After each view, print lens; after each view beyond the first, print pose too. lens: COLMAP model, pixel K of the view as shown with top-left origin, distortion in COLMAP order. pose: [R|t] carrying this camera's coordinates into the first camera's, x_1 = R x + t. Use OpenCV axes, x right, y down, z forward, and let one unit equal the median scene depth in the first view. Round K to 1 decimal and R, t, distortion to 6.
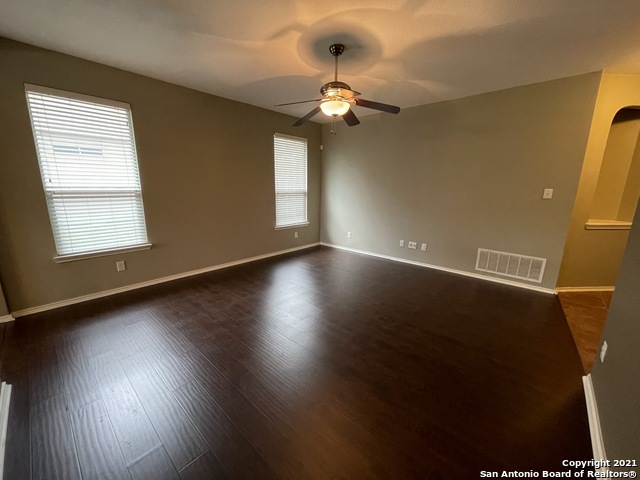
lens RADIAL K [[258.3, 0, 317.7], [0, 258.3, 240.1], [0, 0, 1]] dist [0.000297, 0.001032]
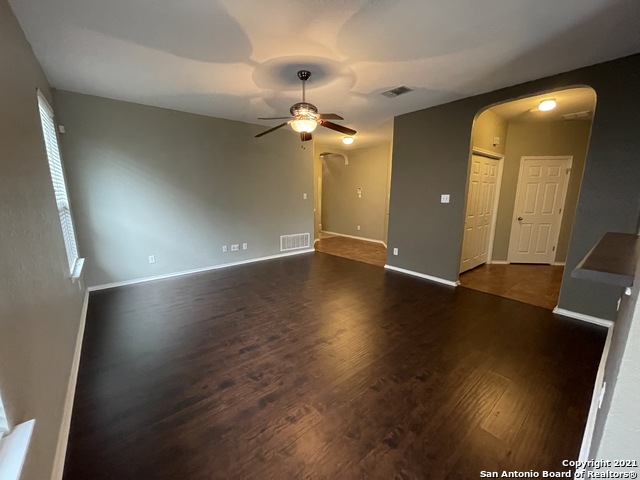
lens RADIAL K [[258.3, 0, 316.2], [0, 258.3, 244.3], [0, 0, 1]] dist [0.000297, 0.001032]
pose [[0.146592, -0.206241, 0.967458, -0.821318], [0.209140, 0.962377, 0.173468, -0.145191], [-0.966836, 0.176905, 0.184209, 0.627325]]
